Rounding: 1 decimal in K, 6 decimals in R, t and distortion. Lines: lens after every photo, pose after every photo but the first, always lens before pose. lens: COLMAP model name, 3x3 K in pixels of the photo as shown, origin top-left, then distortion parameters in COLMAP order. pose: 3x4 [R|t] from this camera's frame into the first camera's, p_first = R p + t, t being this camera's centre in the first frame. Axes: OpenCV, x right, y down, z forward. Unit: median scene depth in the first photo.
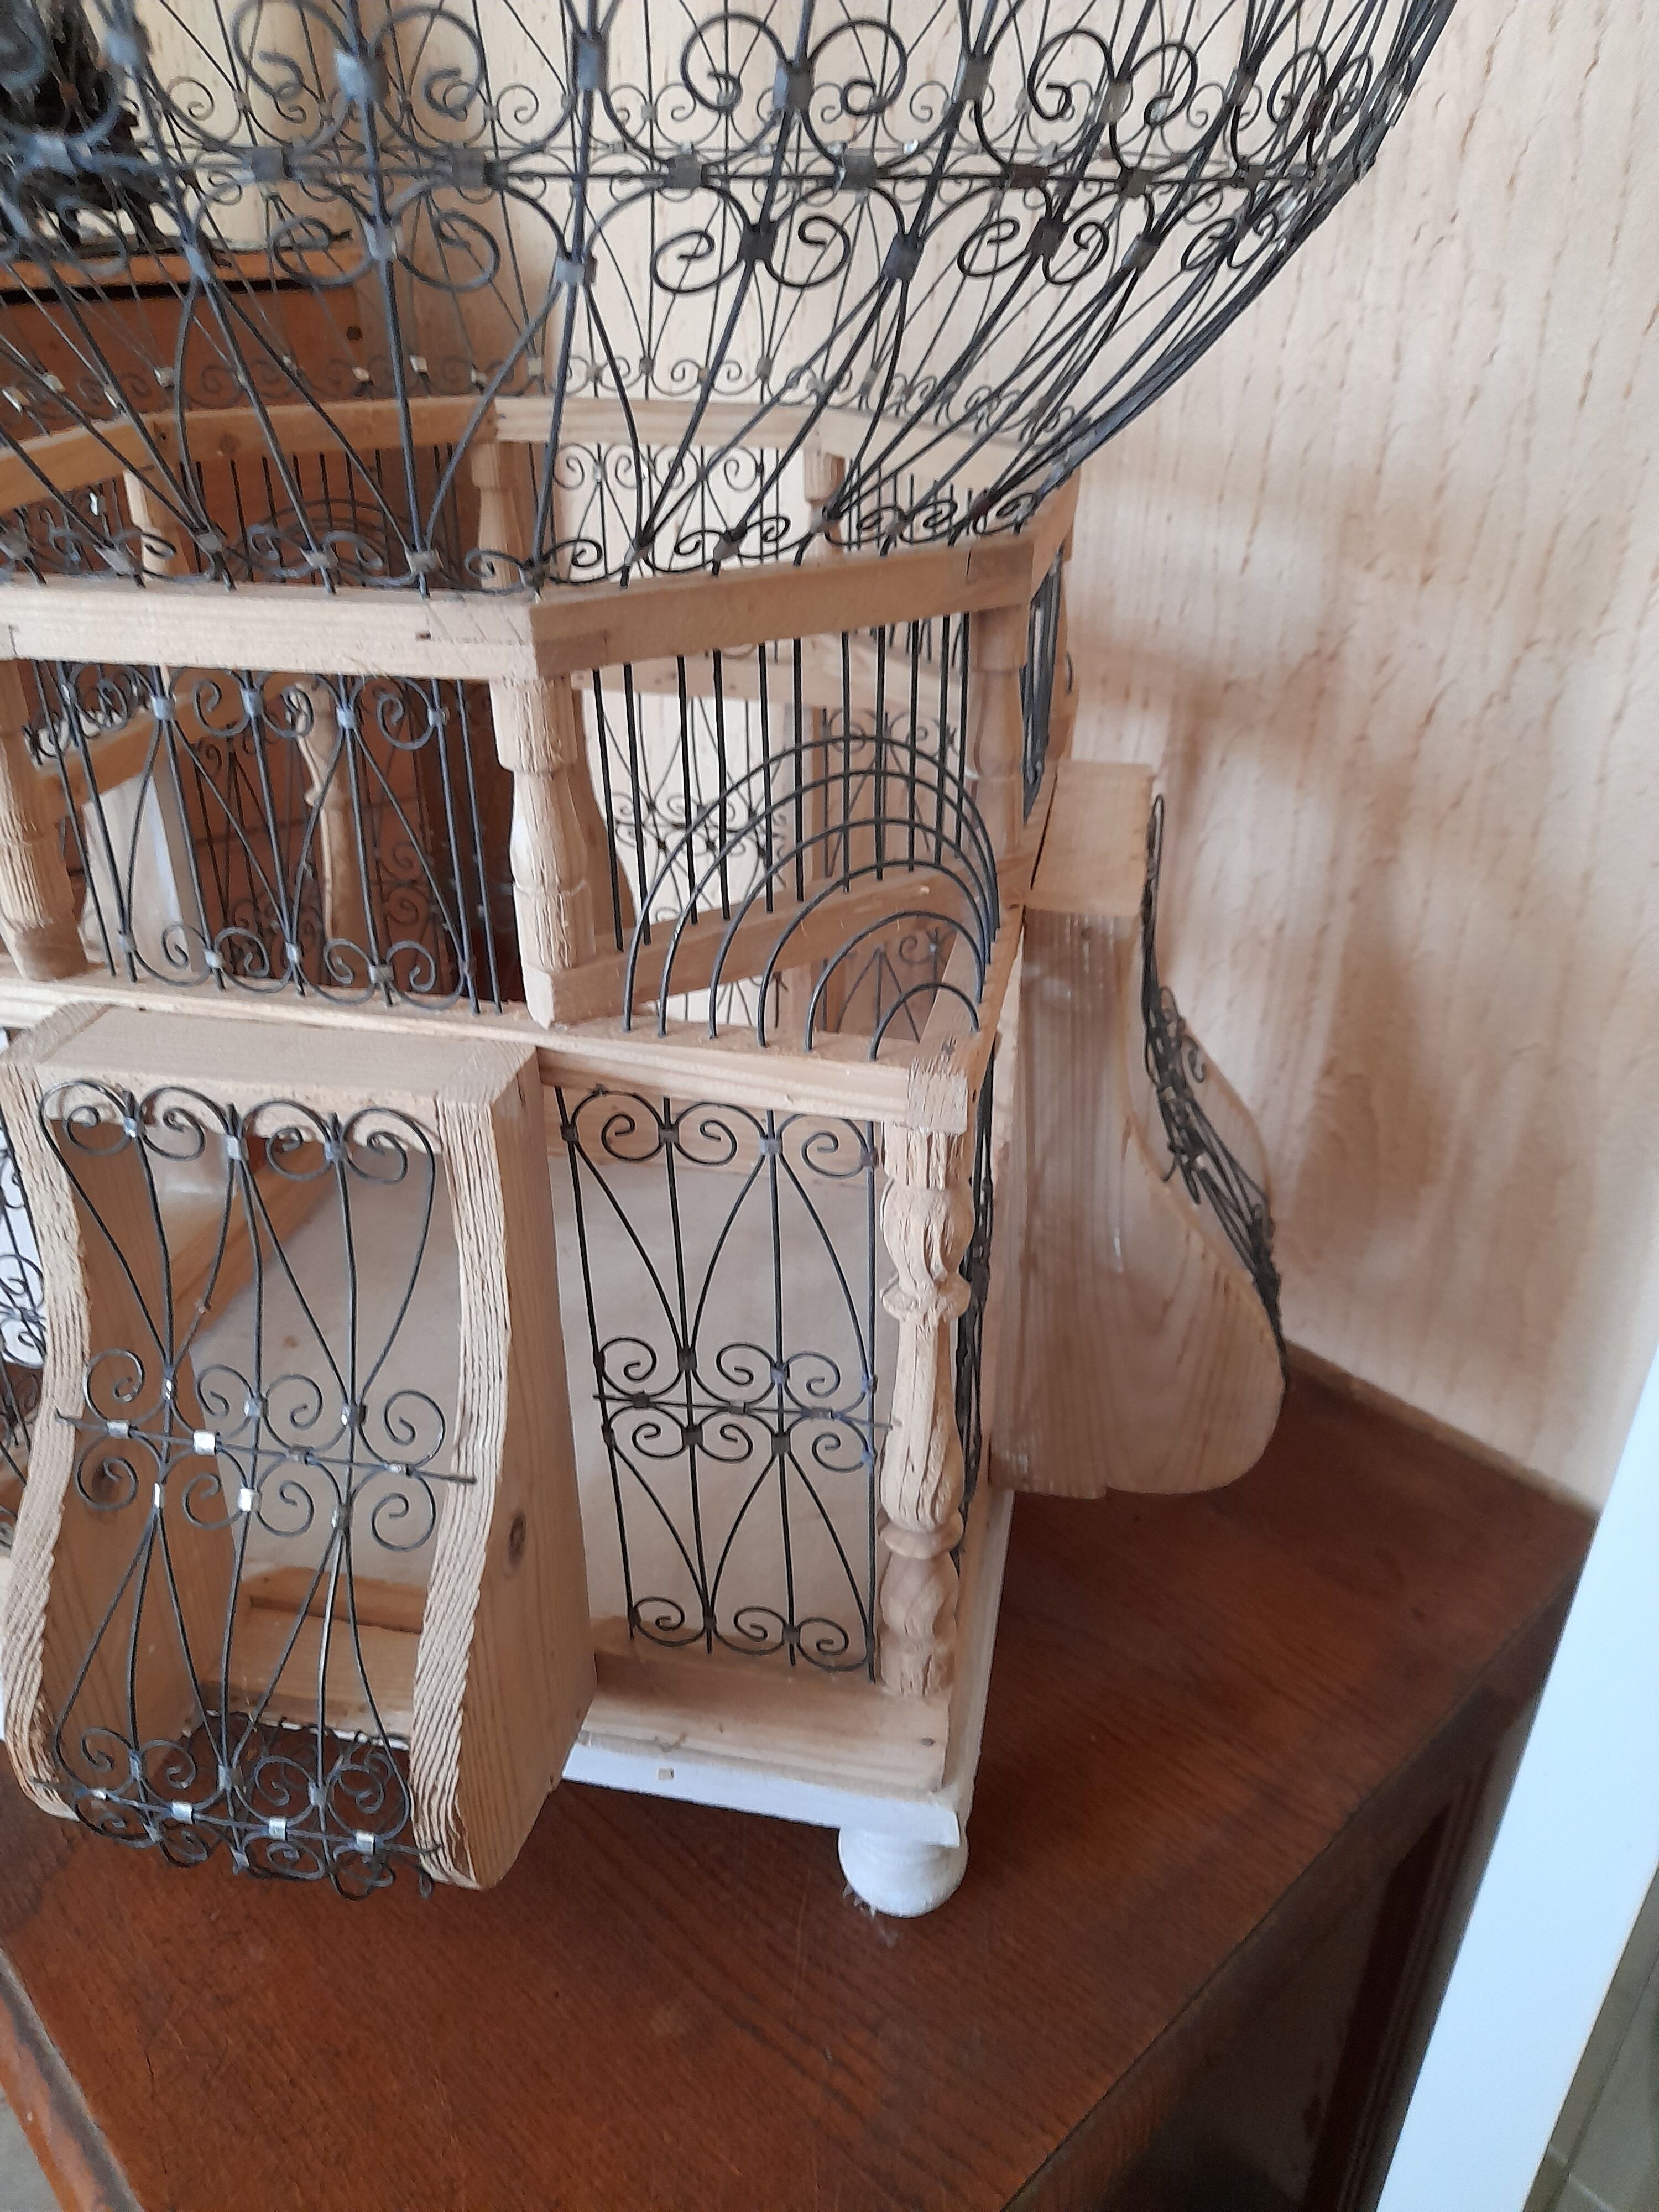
lens RADIAL K [[1610.4, 0, 829.5], [0, 1610.4, 1106.0], [0, 0, 1]] dist [0.036262, -0.044222]
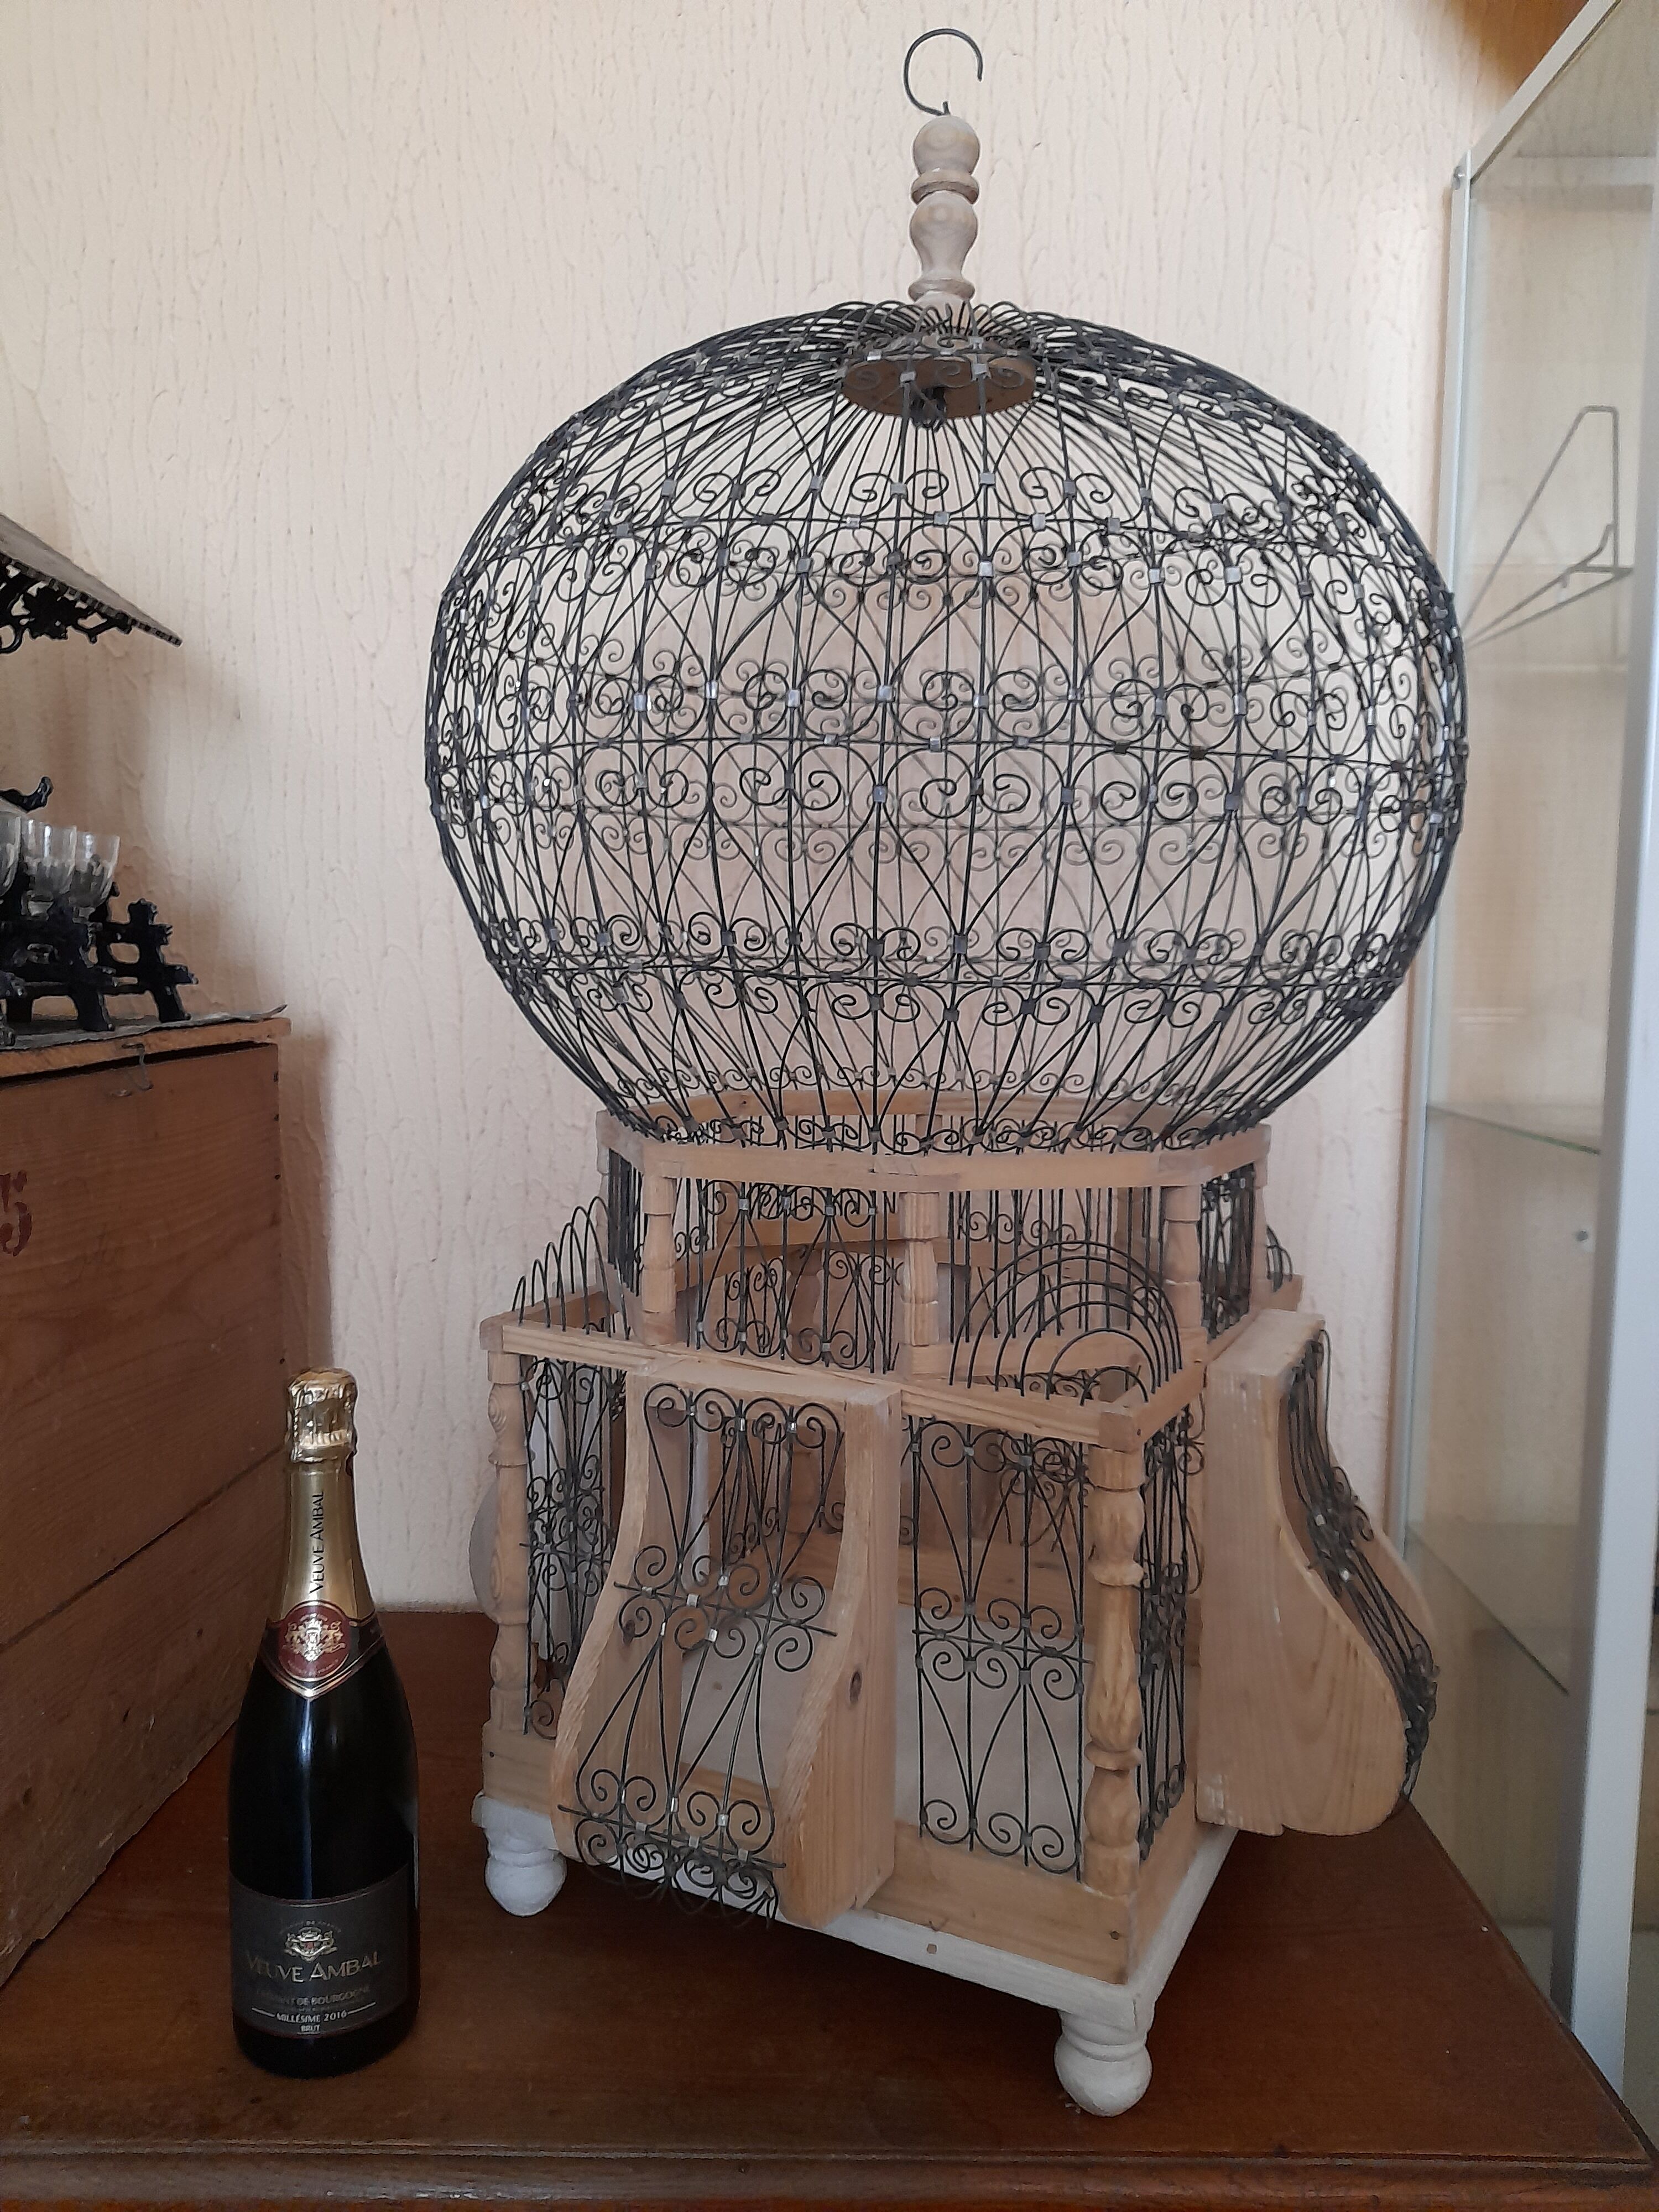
lens RADIAL K [[1610.4, 0, 829.5], [0, 1610.4, 1106.0], [0, 0, 1]] dist [0.036262, -0.044222]
pose [[0.958943, 0.032695, -0.281707, 0.240900], [-0.149247, 0.902832, -0.403261, 0.417151], [0.241150, 0.428749, 0.870644, -0.746784]]
